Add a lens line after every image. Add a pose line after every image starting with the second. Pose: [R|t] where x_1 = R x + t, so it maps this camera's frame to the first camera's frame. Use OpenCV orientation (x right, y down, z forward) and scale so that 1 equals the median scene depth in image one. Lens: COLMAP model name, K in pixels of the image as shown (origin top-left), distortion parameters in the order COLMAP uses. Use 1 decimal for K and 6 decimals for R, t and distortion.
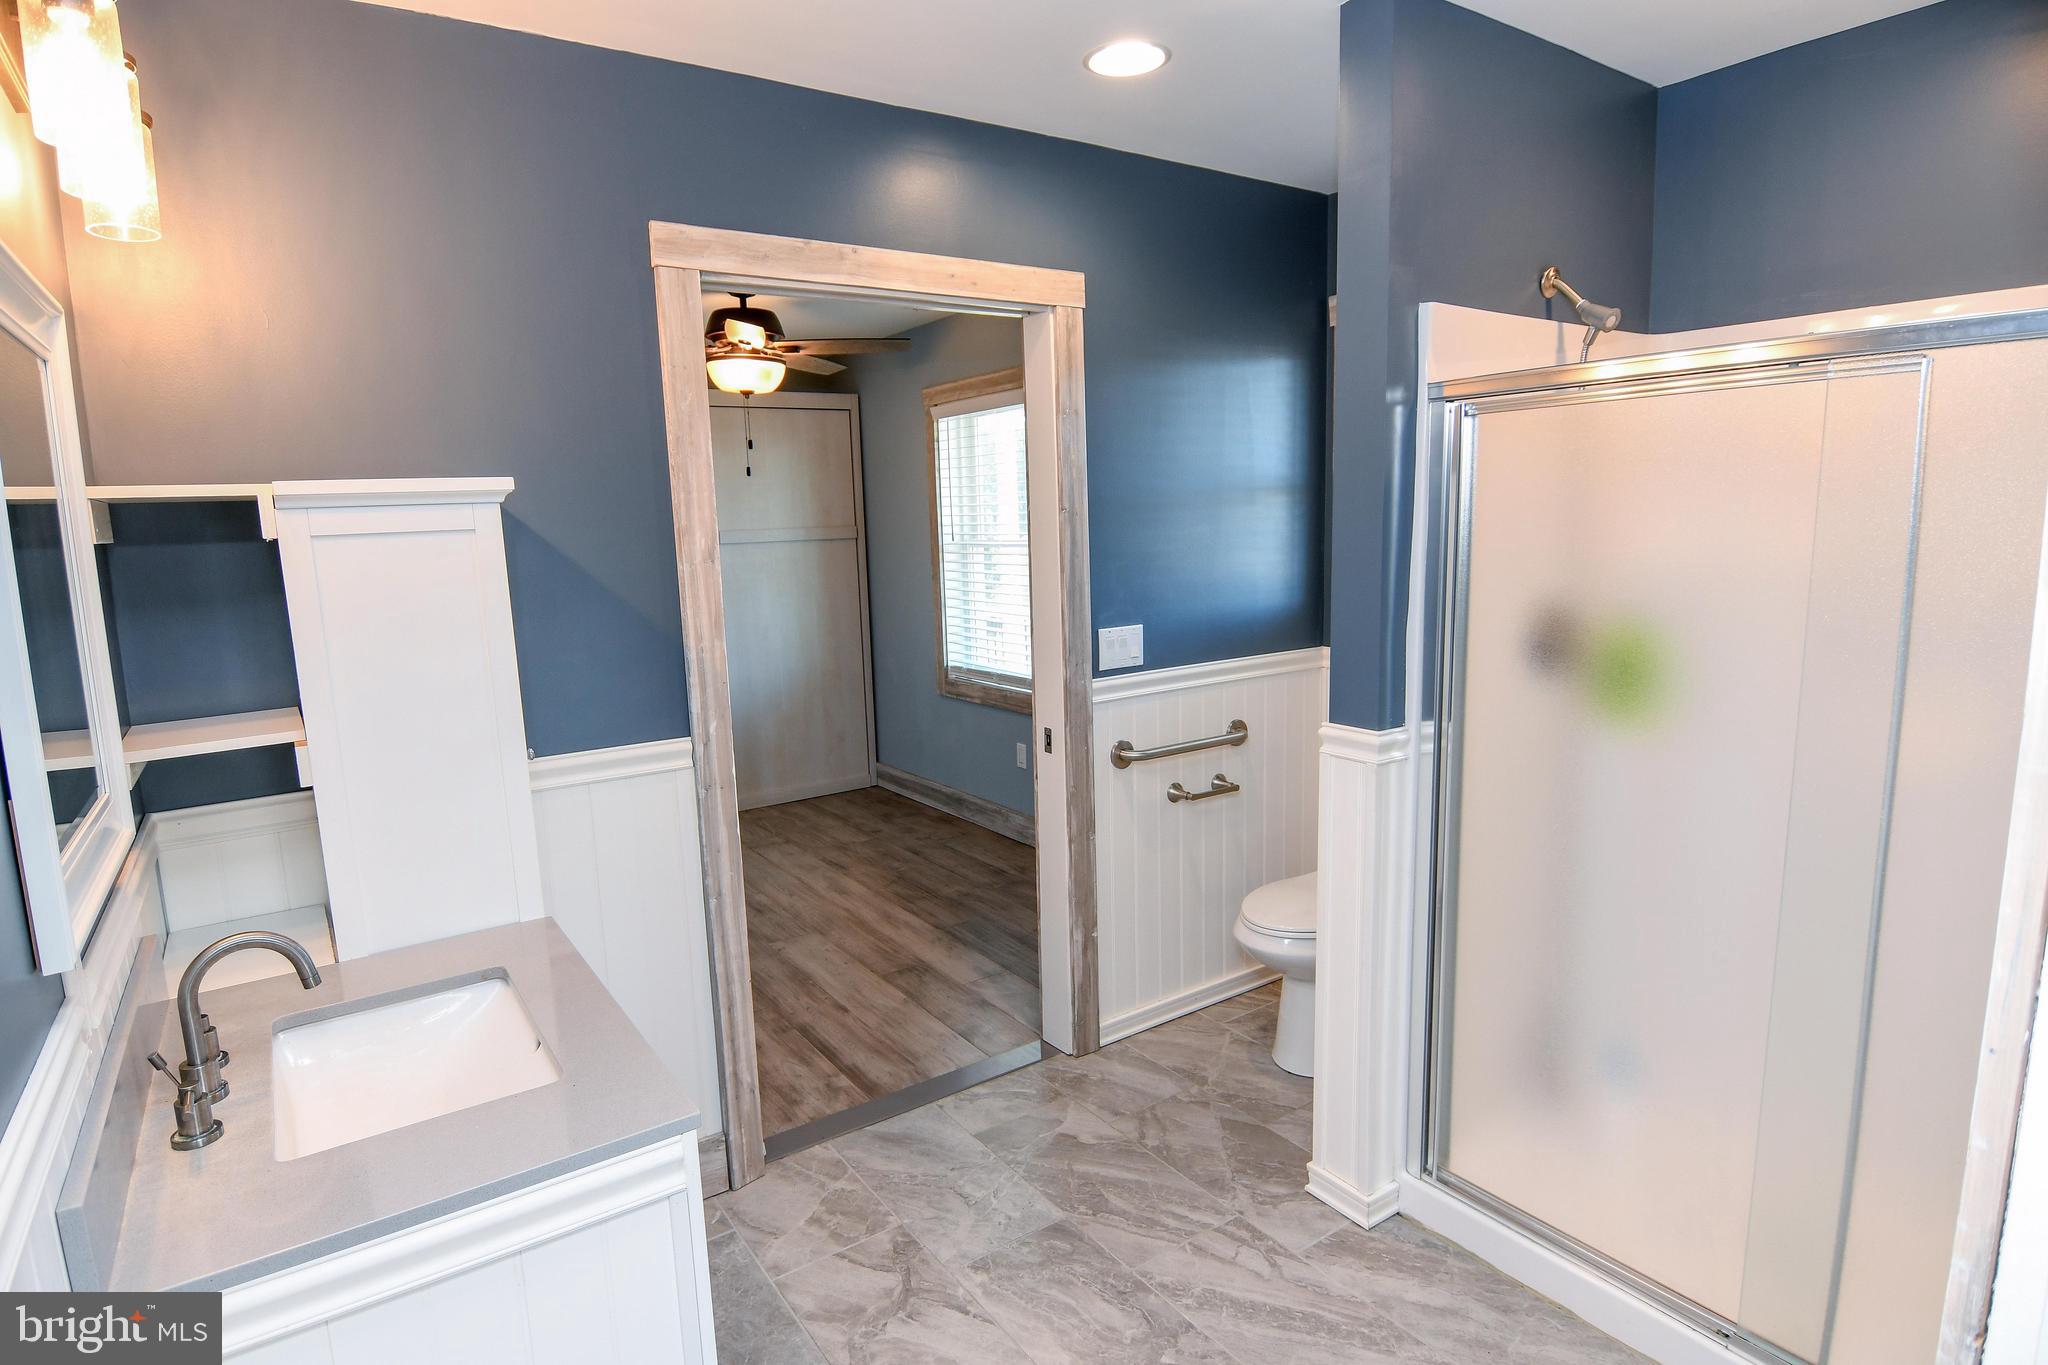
lens RADIAL K [[1089.9, 0, 1027.1], [0, 1089.9, 673.6], [0, 0, 1]] dist [-0.003245, -0.013389]
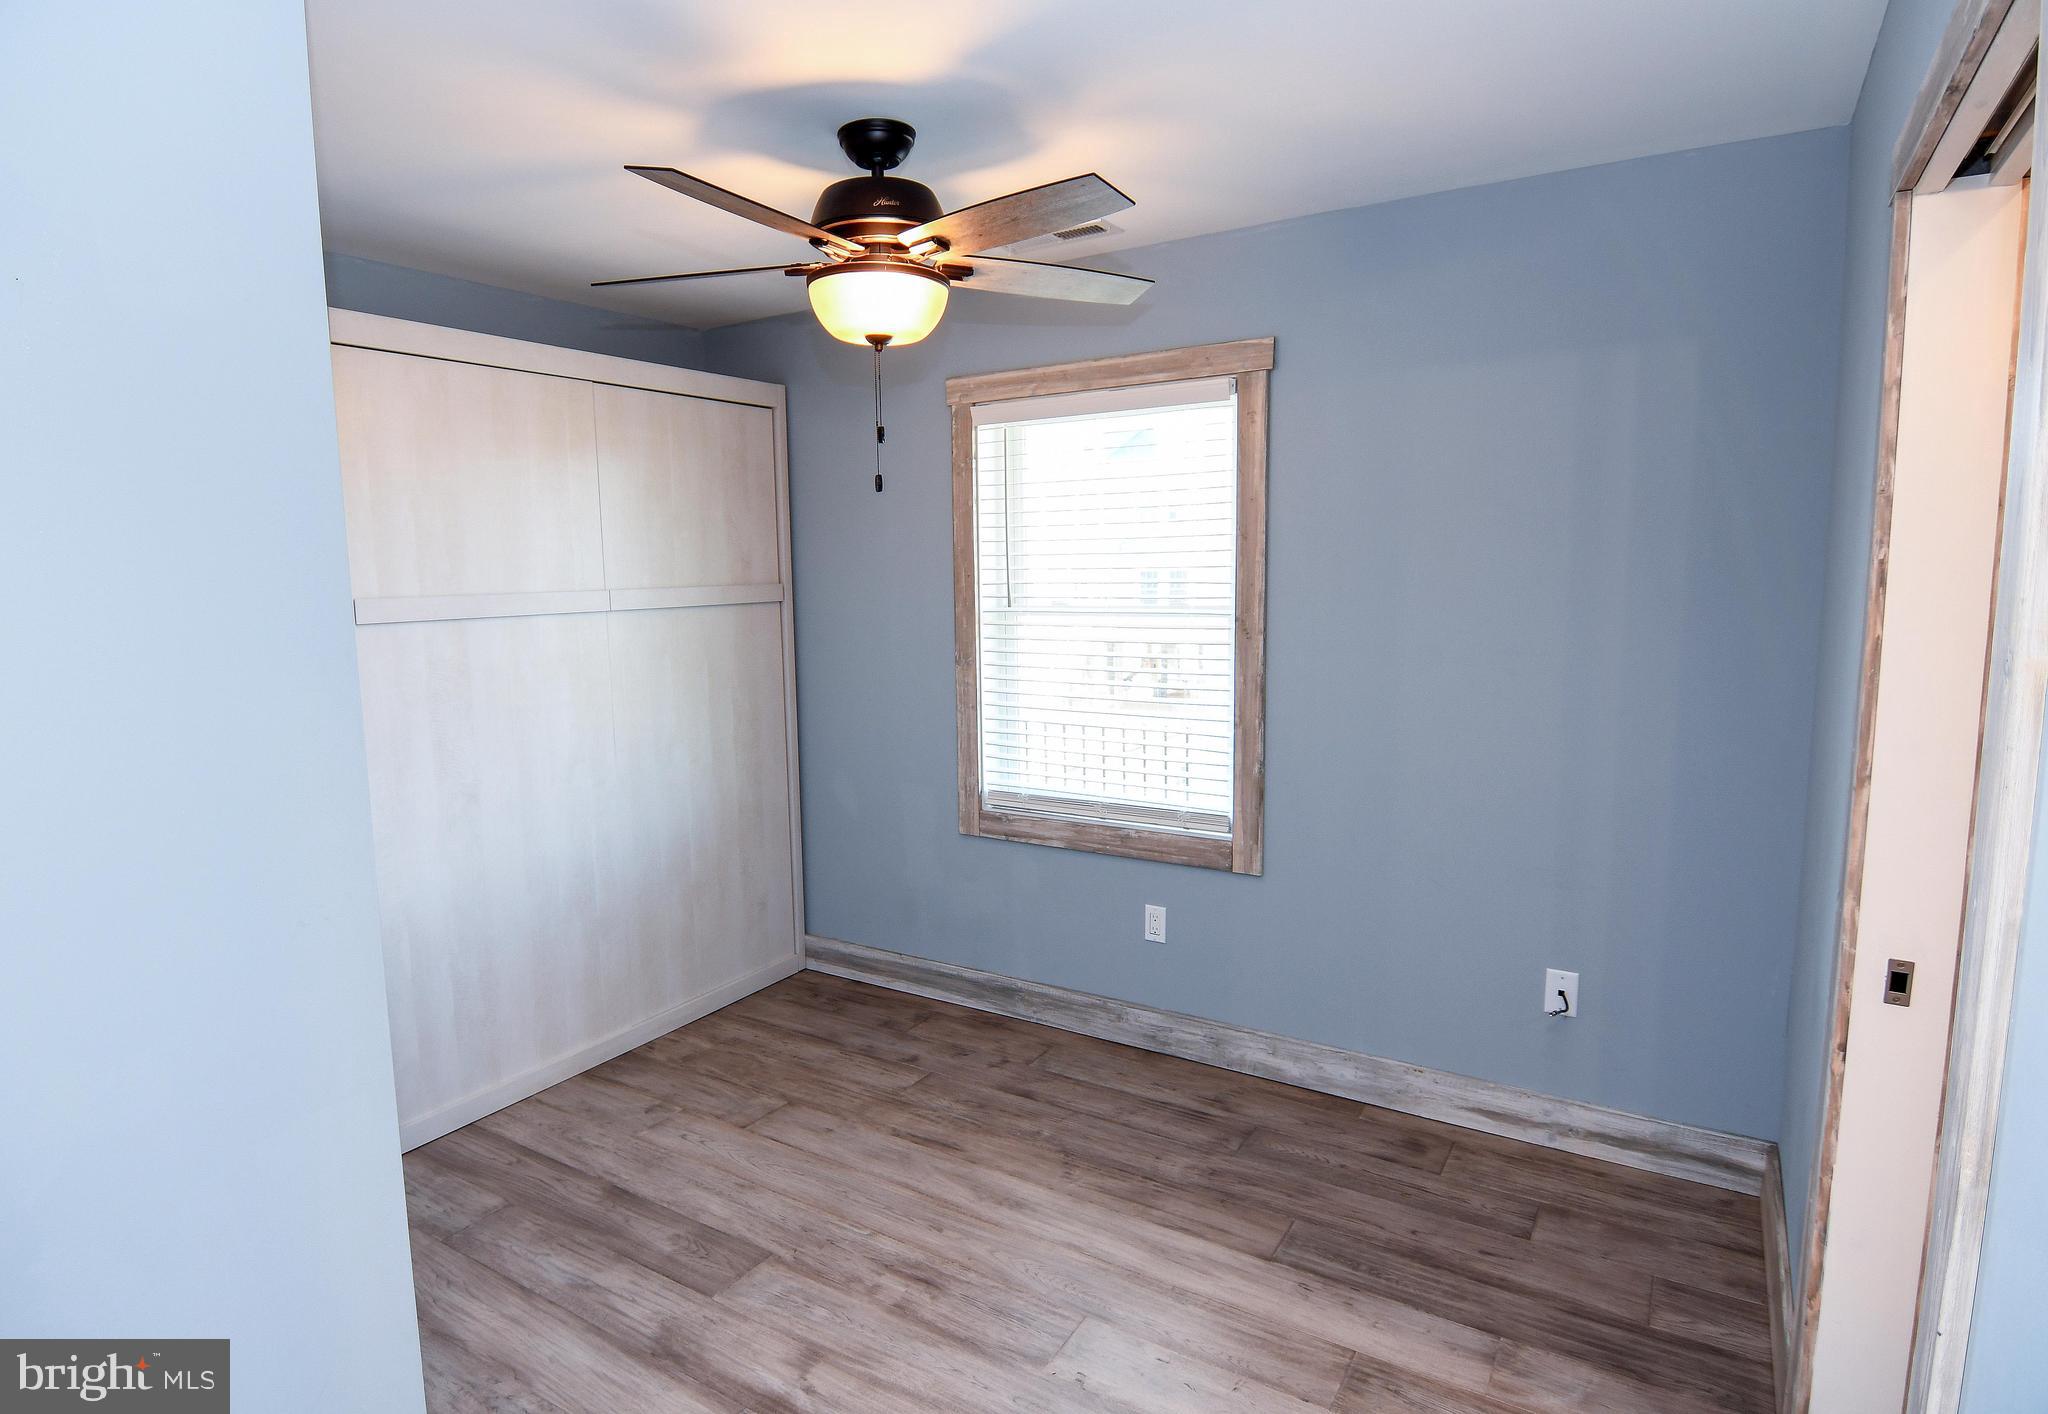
lens RADIAL K [[1125.5, 0, 1005.0], [0, 1125.5, 702.7], [0, 0, 1]] dist [0.001199, -0.000930]
pose [[0.924519, -0.030884, 0.379881, -0.331002], [0.042878, 0.998812, -0.023151, -0.046544], [-0.378715, 0.037692, 0.924745, 0.359264]]
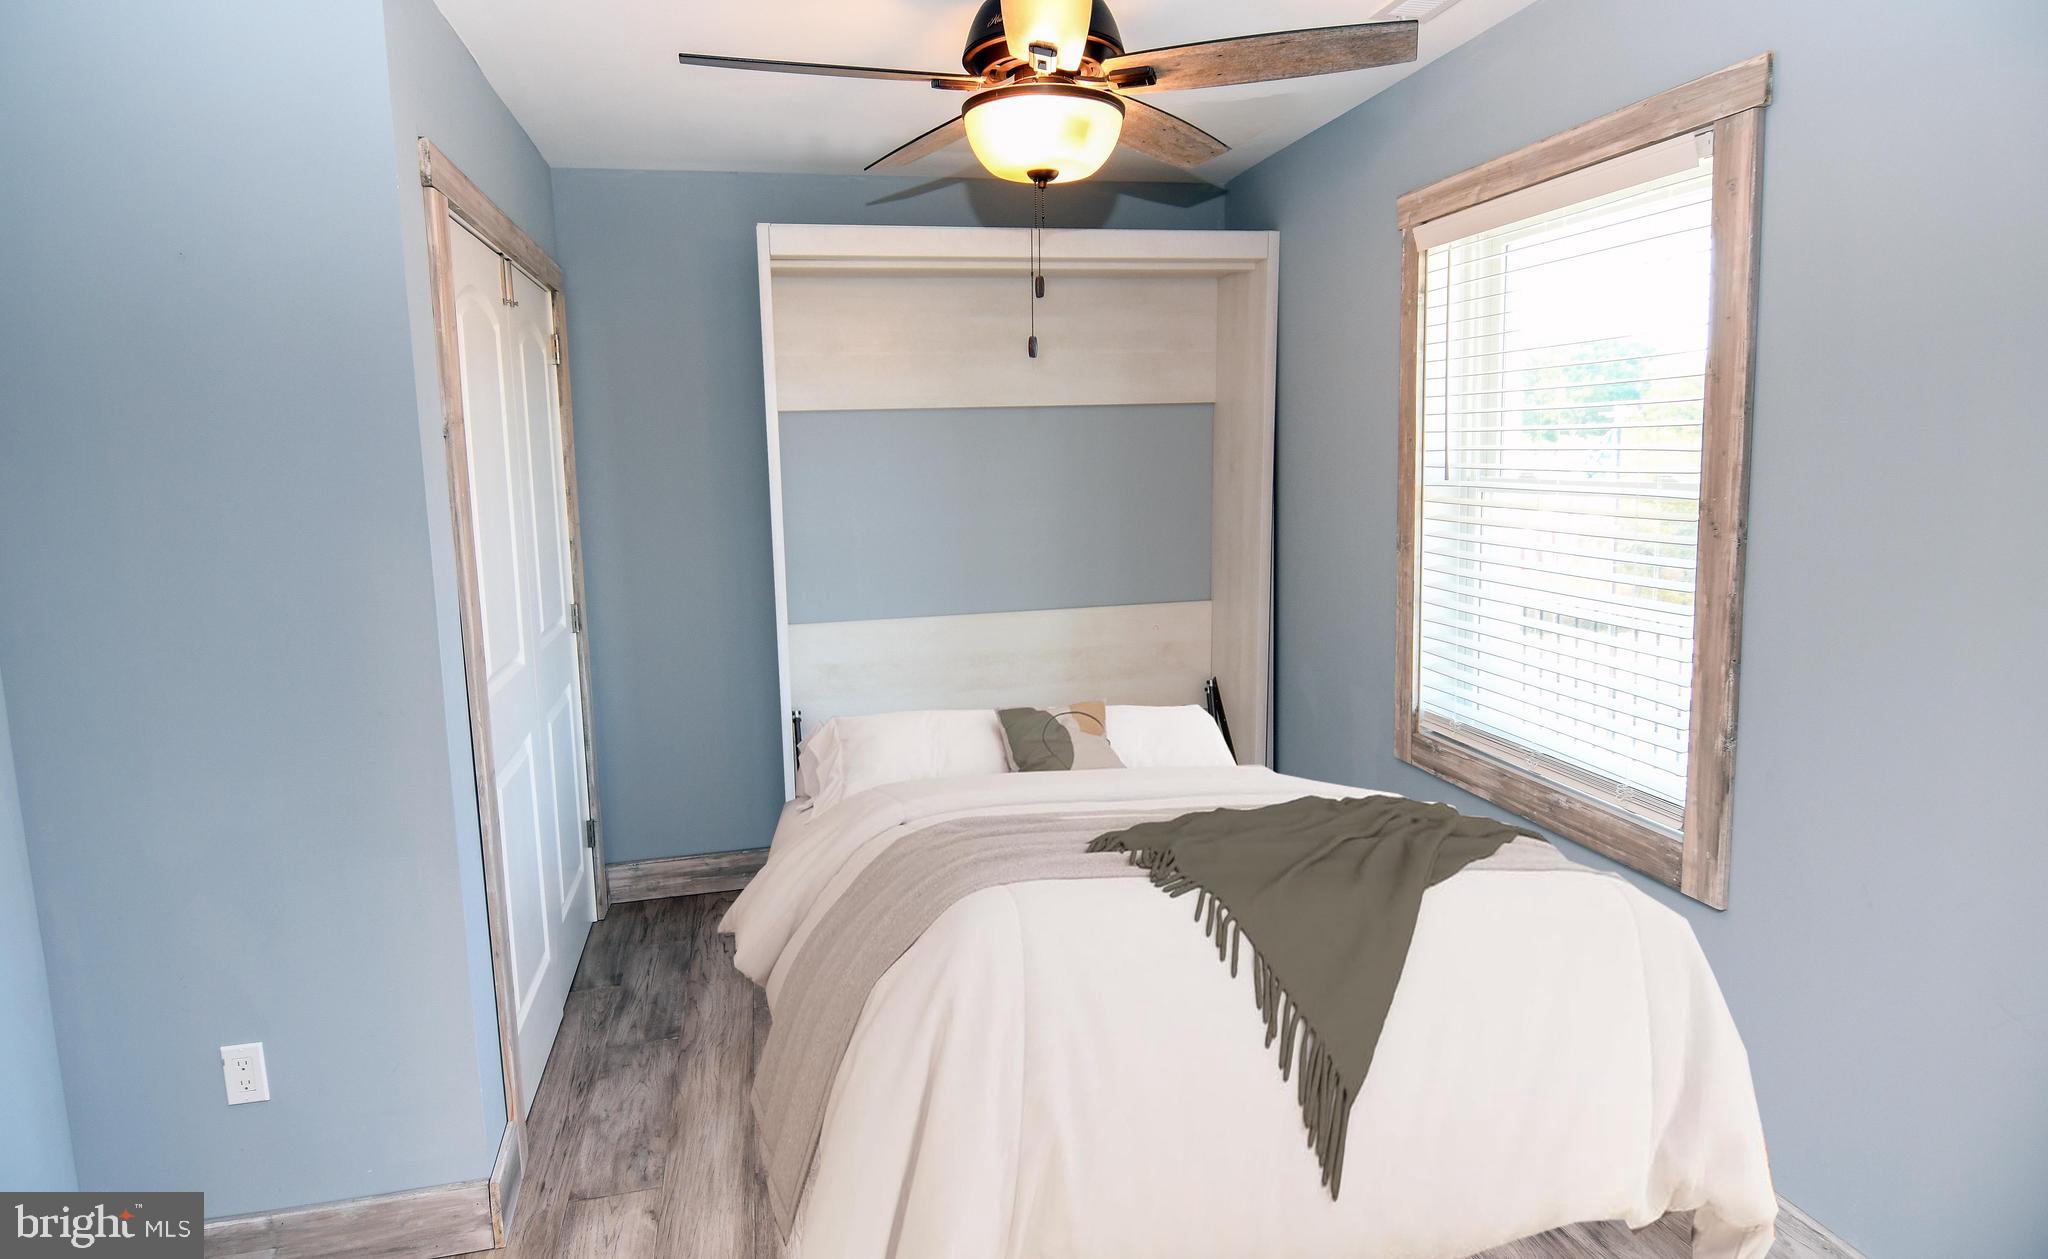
lens RADIAL K [[1112.4, 0, 1013.1], [0, 1112.4, 574.2], [0, 0, 1]] dist [-0.004810, -0.002503]
pose [[0.927991, 0.051156, -0.369074, -0.060945], [-0.058238, 0.998270, -0.008065, -0.059635], [0.368023, 0.028979, 0.929365, 0.425683]]
